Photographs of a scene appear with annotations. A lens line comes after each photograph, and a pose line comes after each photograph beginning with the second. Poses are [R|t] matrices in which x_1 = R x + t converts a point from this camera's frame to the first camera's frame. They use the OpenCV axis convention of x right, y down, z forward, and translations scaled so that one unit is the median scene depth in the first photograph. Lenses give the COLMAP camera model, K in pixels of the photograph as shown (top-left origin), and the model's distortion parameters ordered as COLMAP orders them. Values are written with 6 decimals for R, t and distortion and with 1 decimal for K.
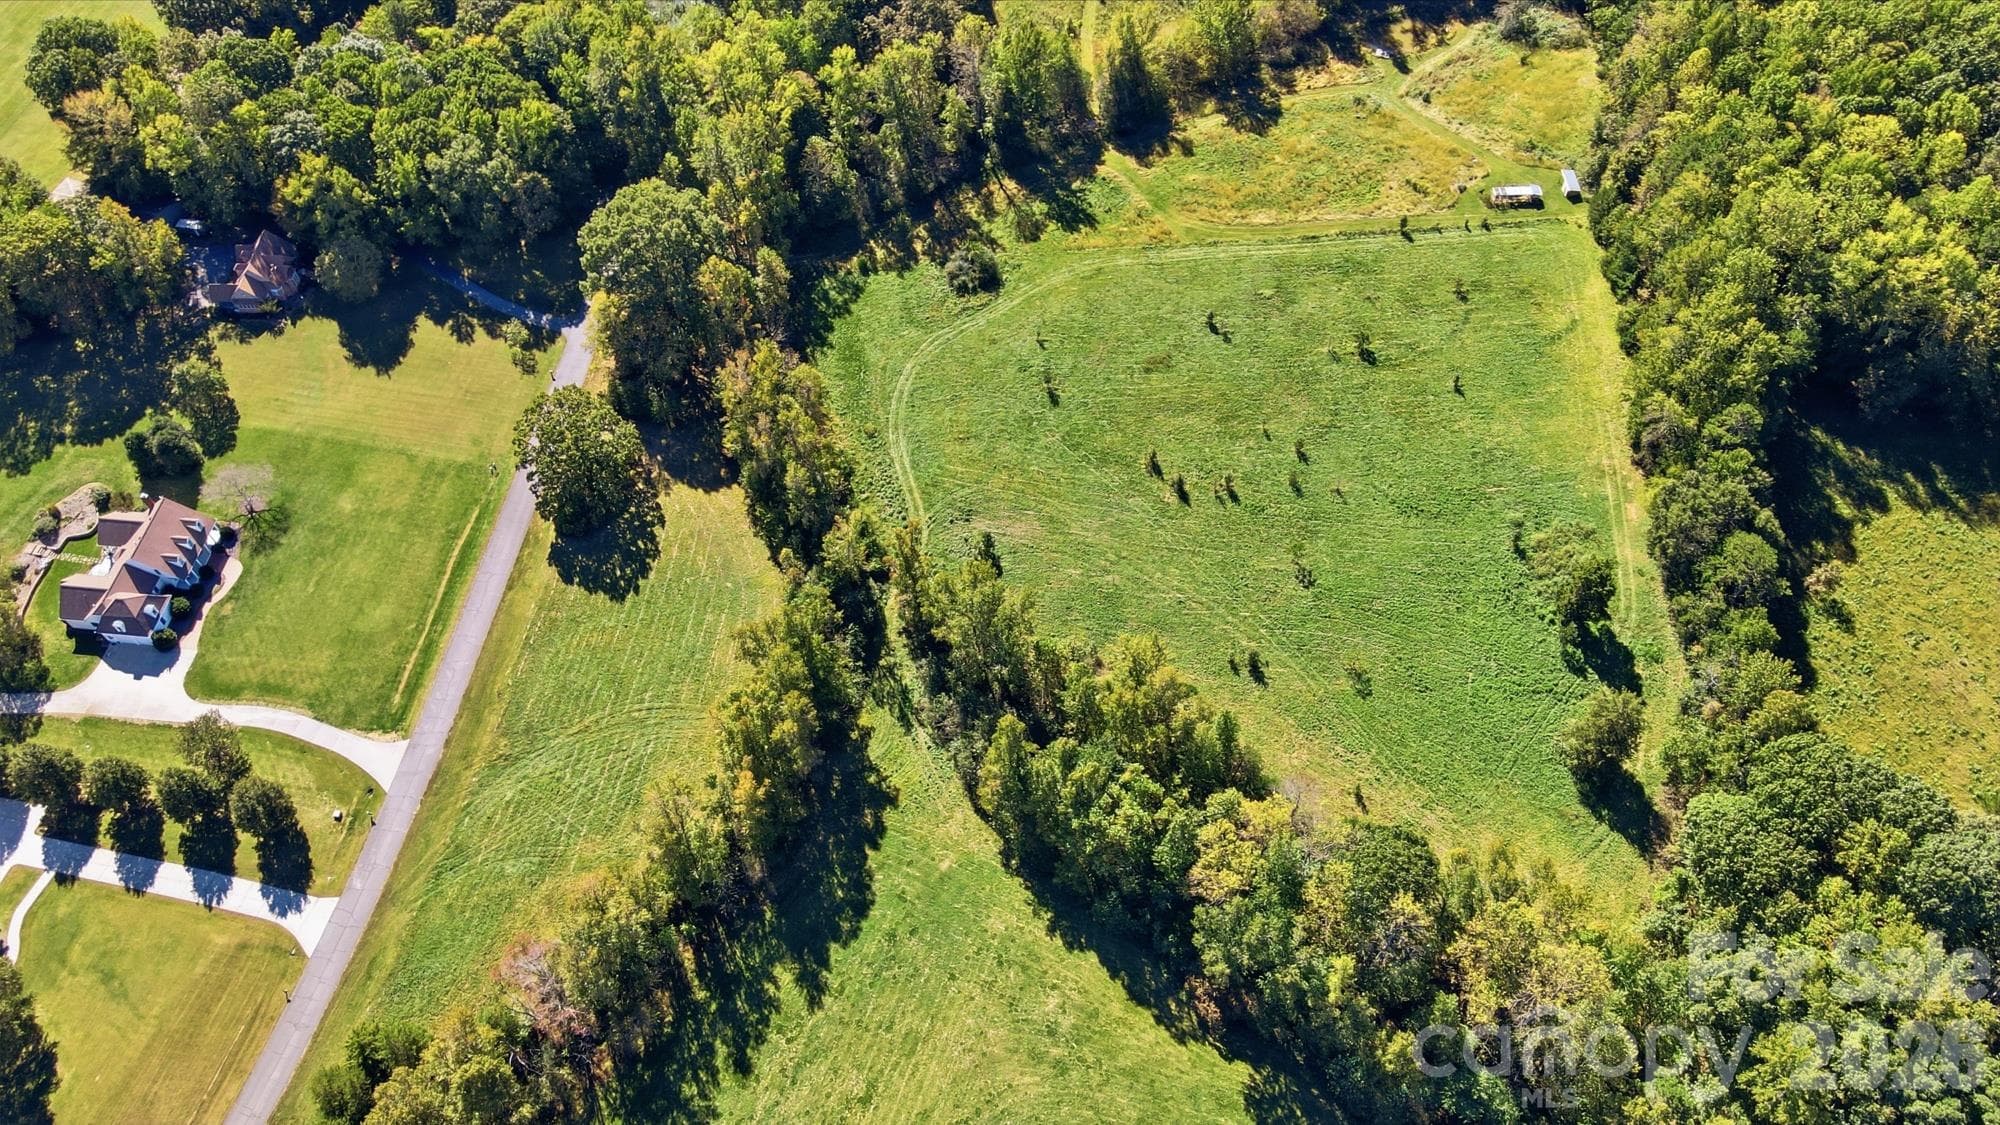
lens RADIAL K [[1472.1, 0, 1002.4], [0, 1472.1, 562.3], [0, 0, 1]] dist [-0.016034, 0.053973]
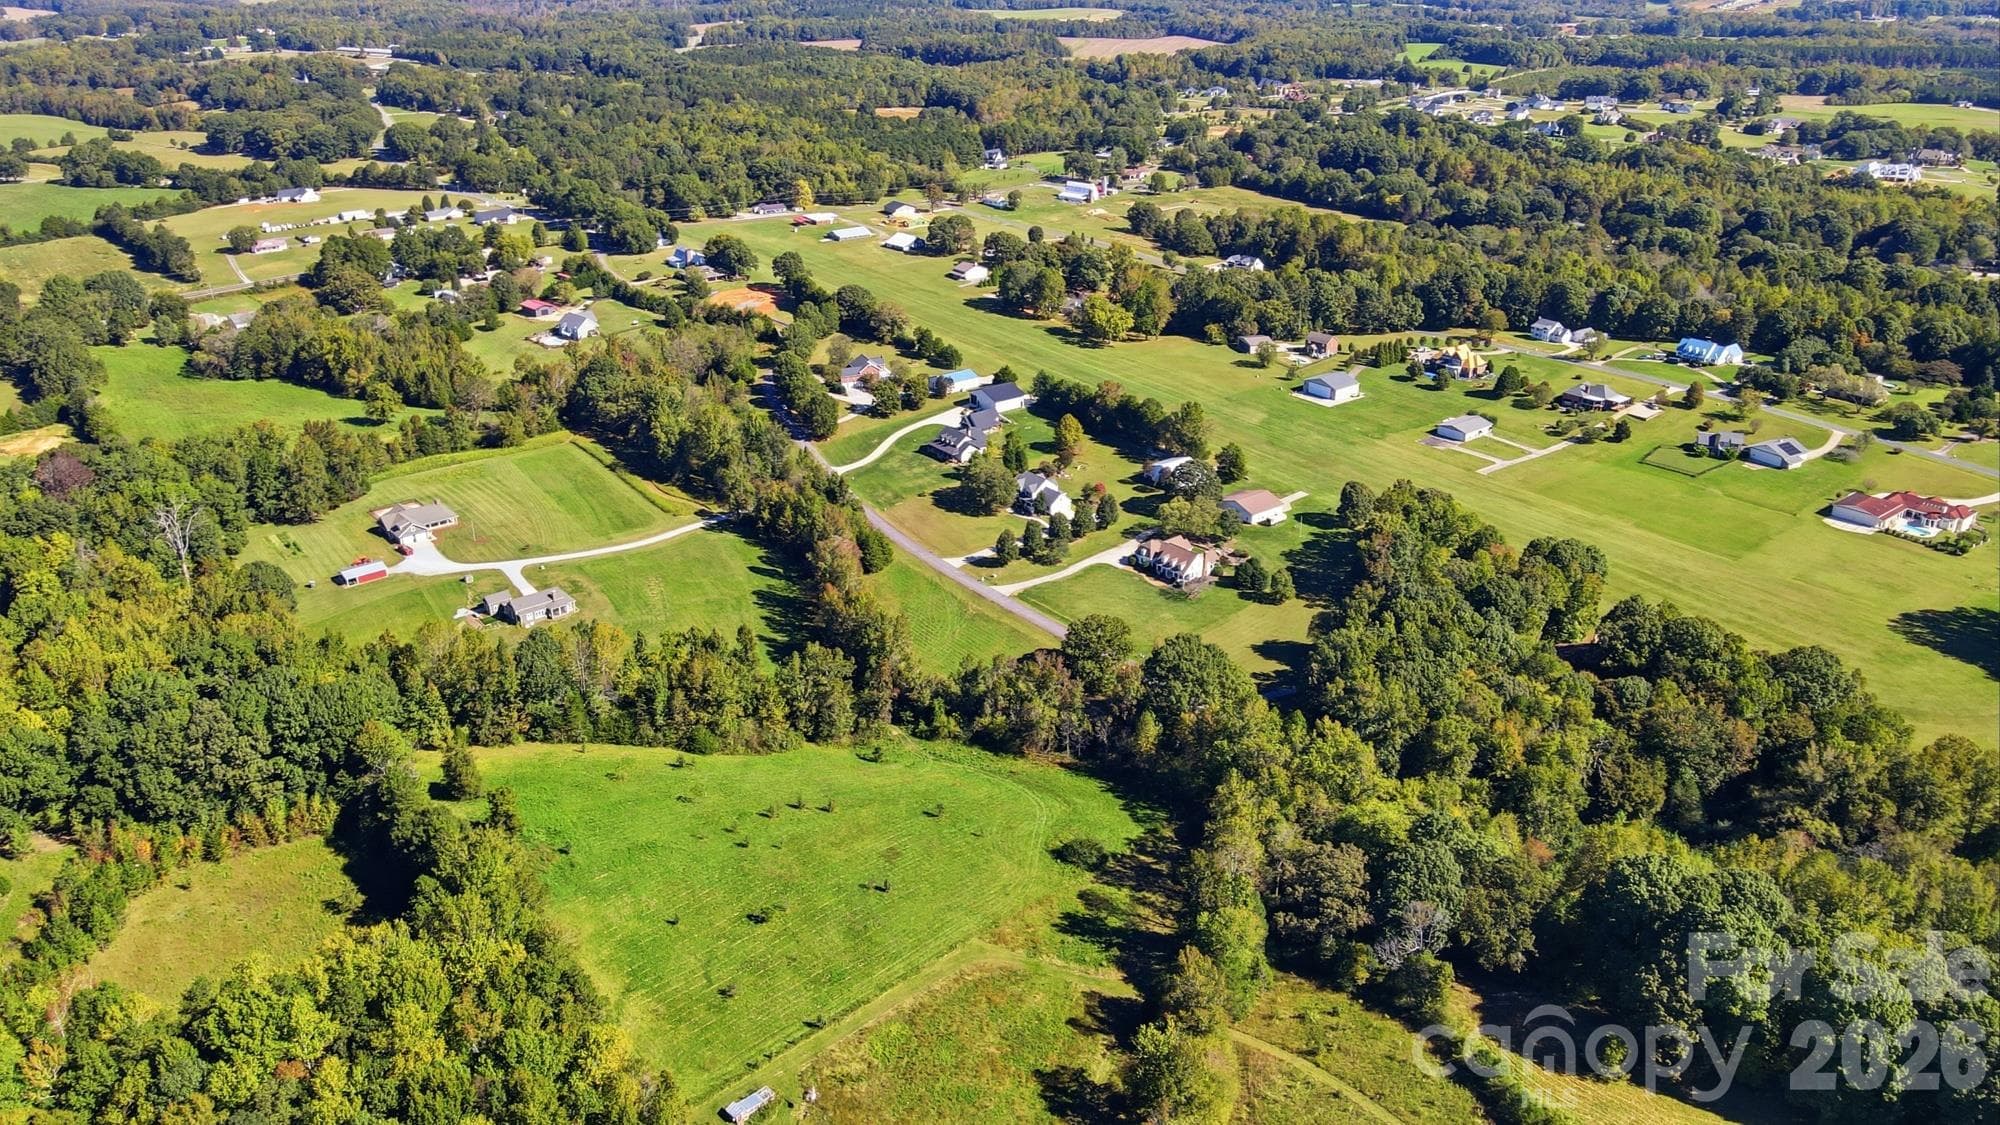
lens RADIAL K [[1472.1, 0, 1001.6], [0, 1472.1, 549.9], [0, 0, 1]] dist [-0.016034, 0.053973]
pose [[-0.675086, 0.322122, -0.663699, 0.766834], [-0.596705, 0.290613, 0.747989, -1.168203], [0.433823, 0.900989, -0.003977, 0.789117]]
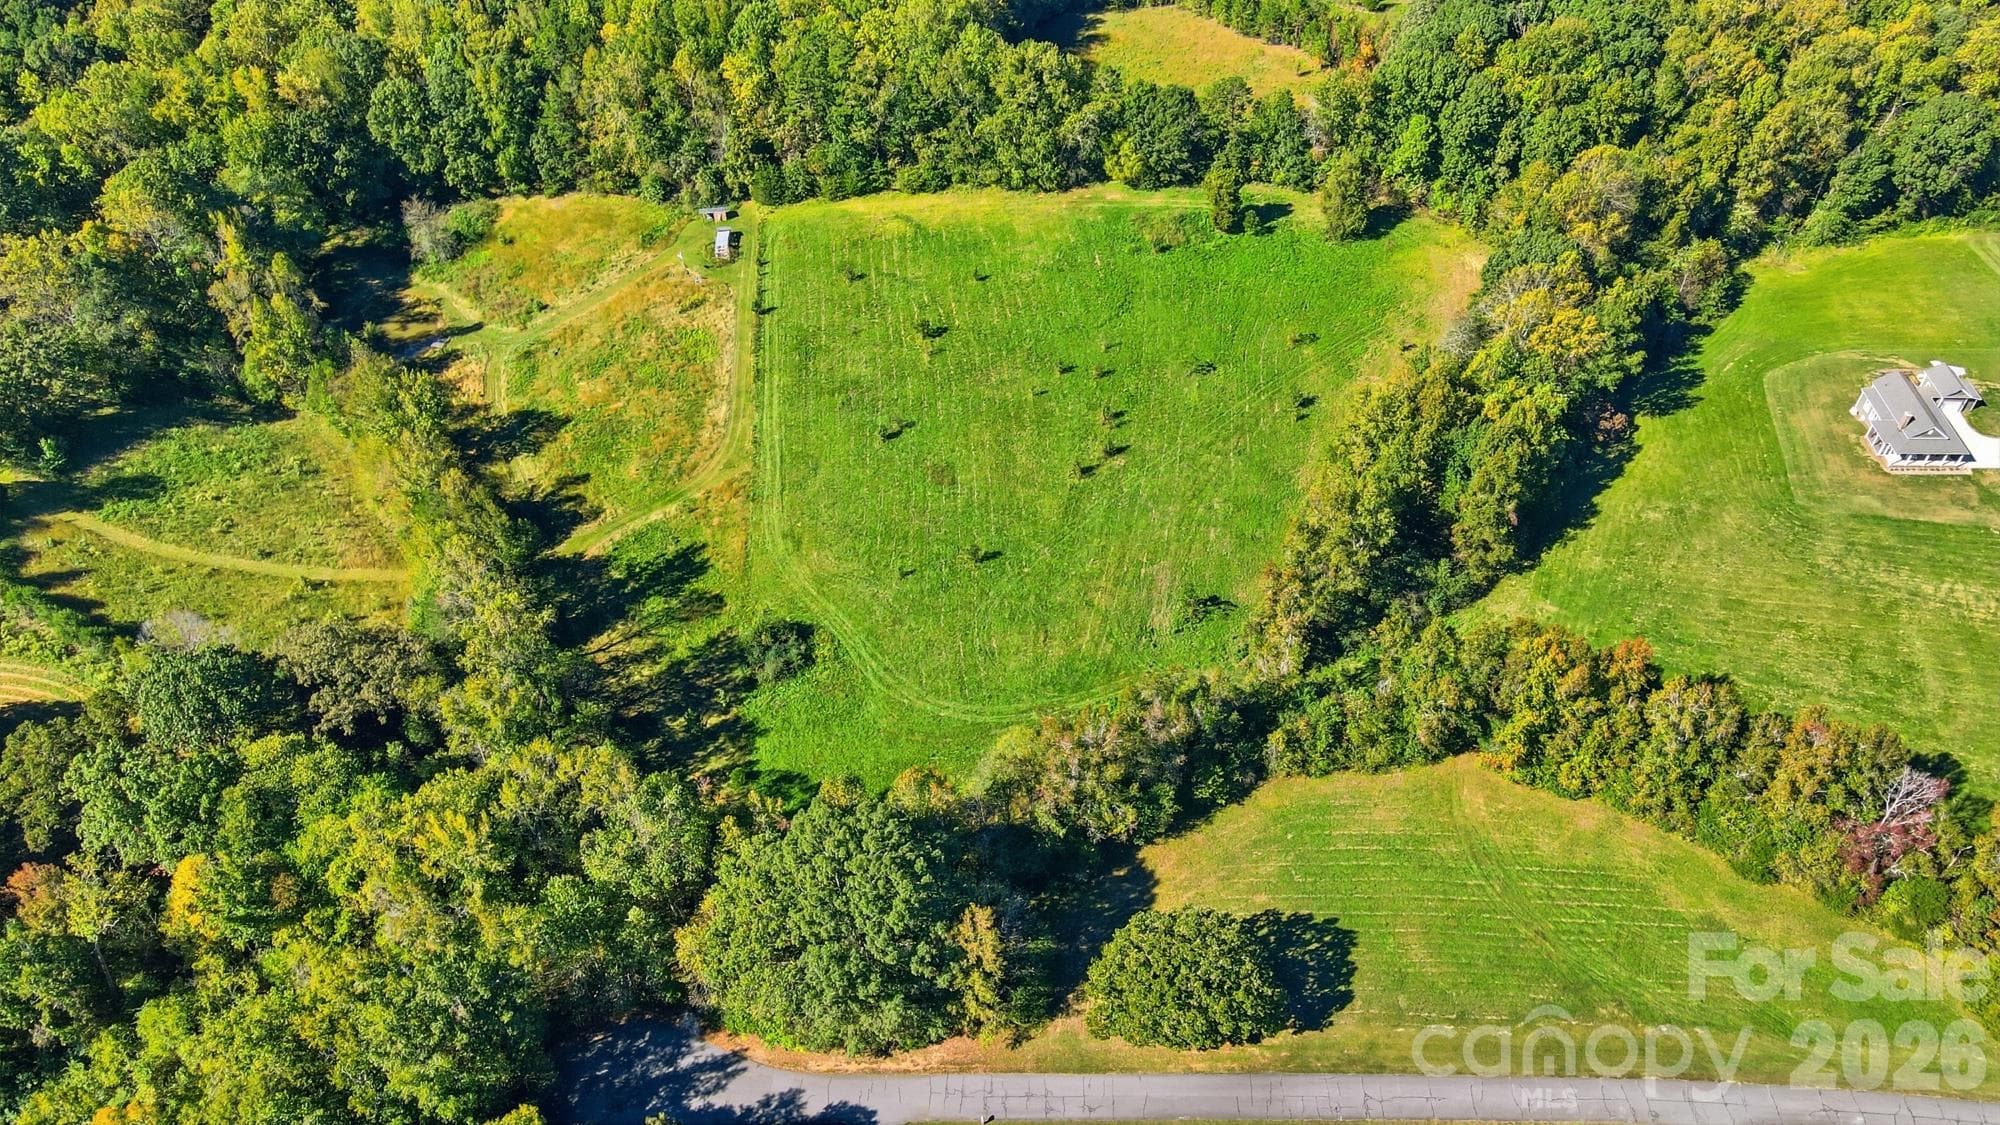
lens RADIAL K [[1472.1, 0, 995.1], [0, 1472.1, 572.2], [0, 0, 1]] dist [-0.016034, 0.053973]
pose [[-0.093284, -0.681131, 0.726195, -0.604178], [0.826739, 0.353437, 0.437704, -0.481898], [-0.554798, 0.641204, 0.530147, 0.509290]]
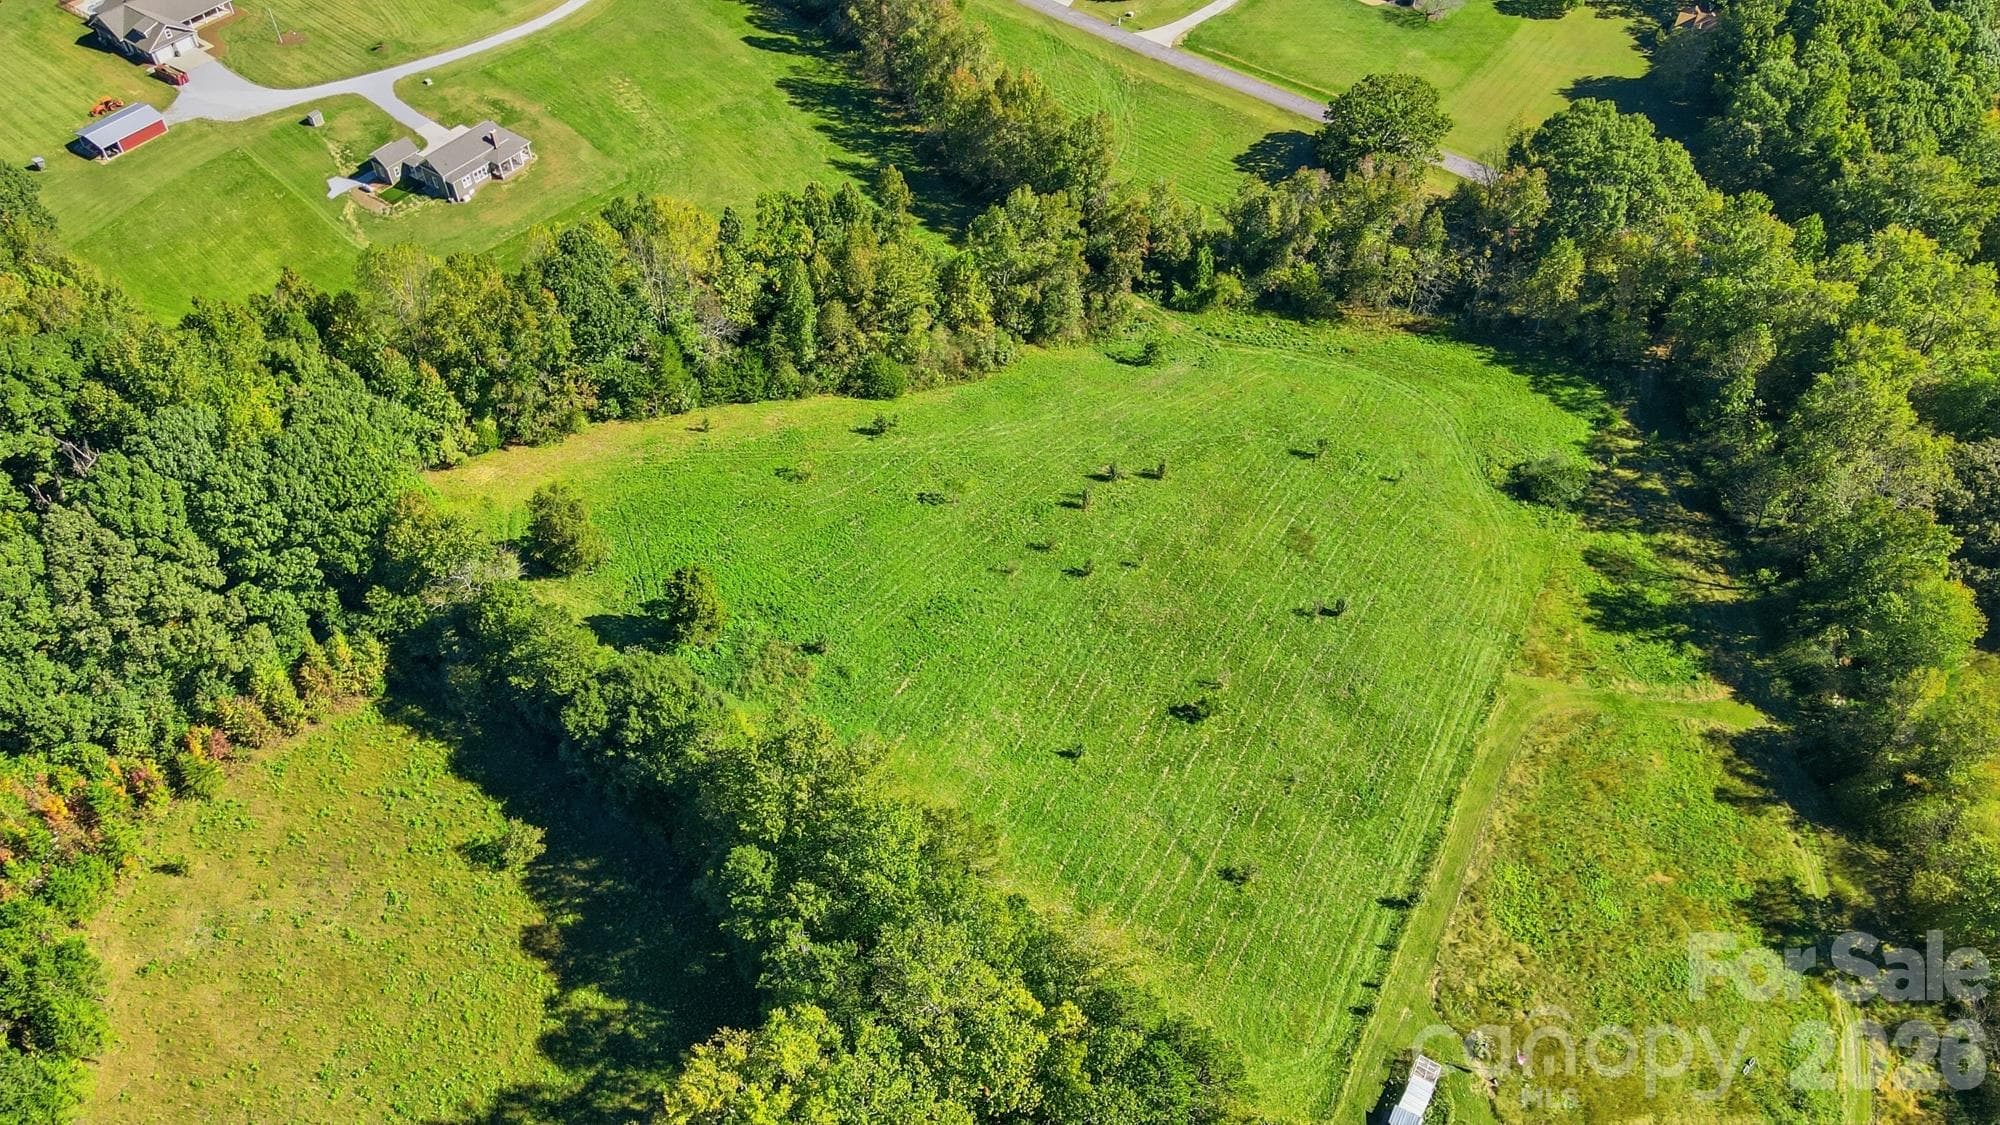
lens RADIAL K [[1472.1, 0, 991.1], [0, 1472.1, 548.8], [0, 0, 1]] dist [-0.016034, 0.053973]
pose [[-0.479648, 0.665222, -0.572204, 0.621607], [-0.721603, 0.071974, 0.688556, -0.544055], [0.499226, 0.743168, 0.445505, 0.551211]]
